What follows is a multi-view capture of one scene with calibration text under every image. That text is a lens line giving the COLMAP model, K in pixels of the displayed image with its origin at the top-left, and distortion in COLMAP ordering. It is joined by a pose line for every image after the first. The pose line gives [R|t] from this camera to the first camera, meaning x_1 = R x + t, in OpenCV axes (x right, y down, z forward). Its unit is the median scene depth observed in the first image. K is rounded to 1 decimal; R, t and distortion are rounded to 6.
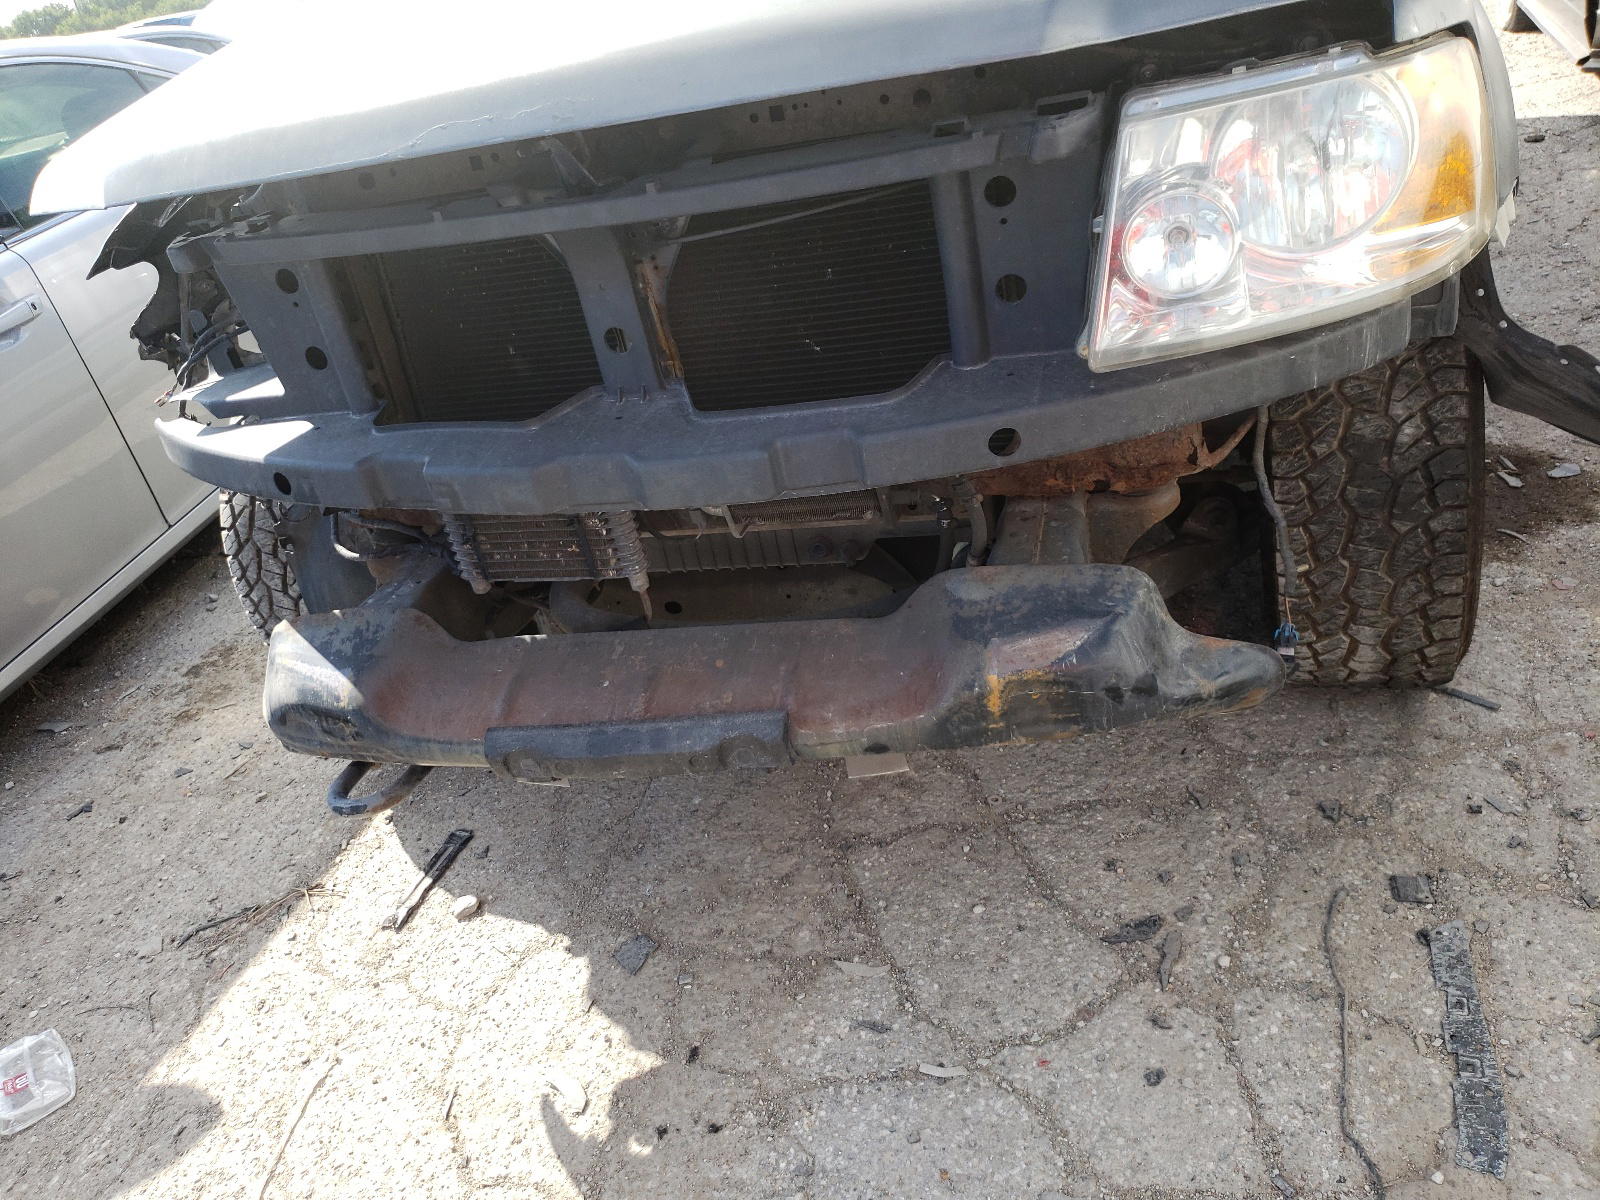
lens RADIAL K [[1265.6, 0, 800.0], [0, 1265.6, 600.0], [0, 0, 1]] dist [0.009667, -0.001154]
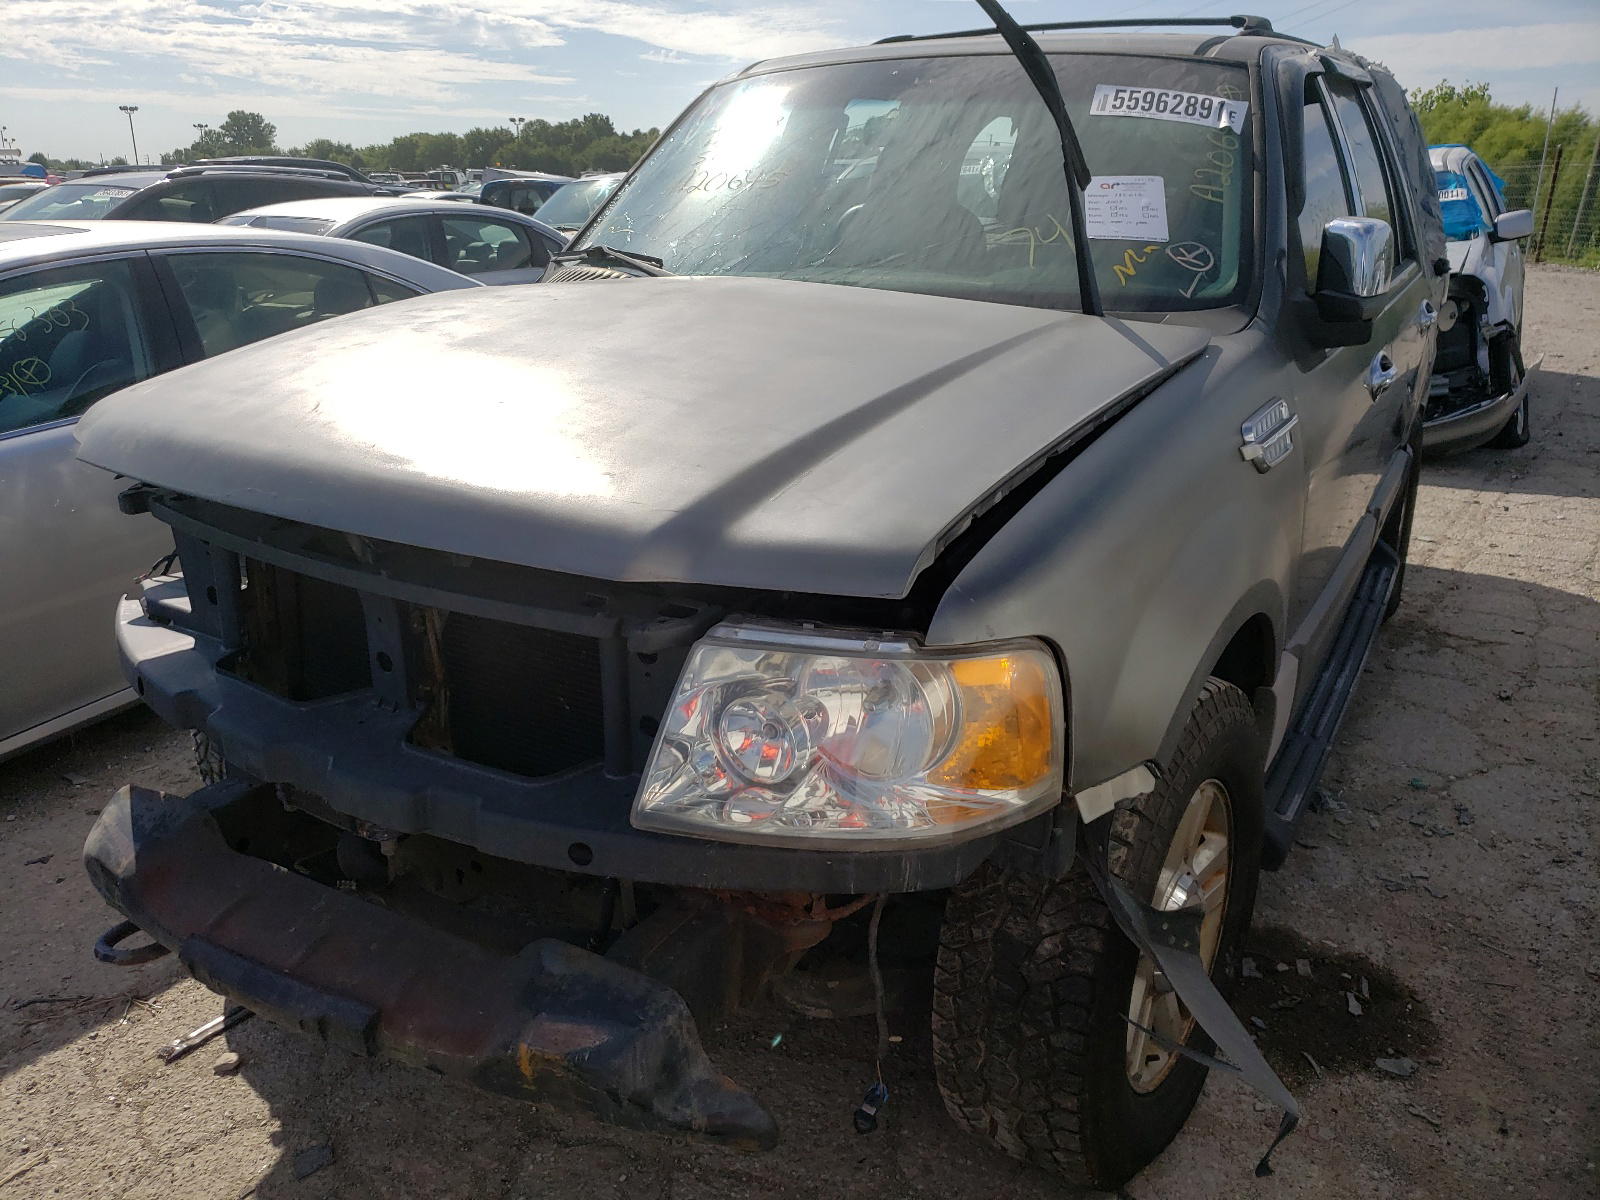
lens RADIAL K [[1265.6, 0, 800.0], [0, 1265.6, 600.0], [0, 0, 1]] dist [0.009667, -0.001154]
pose [[0.937775, 0.281806, -0.202888, 0.411980], [-0.310044, 0.942631, -0.123775, -0.207938], [0.156367, 0.178977, 0.971348, -0.122612]]
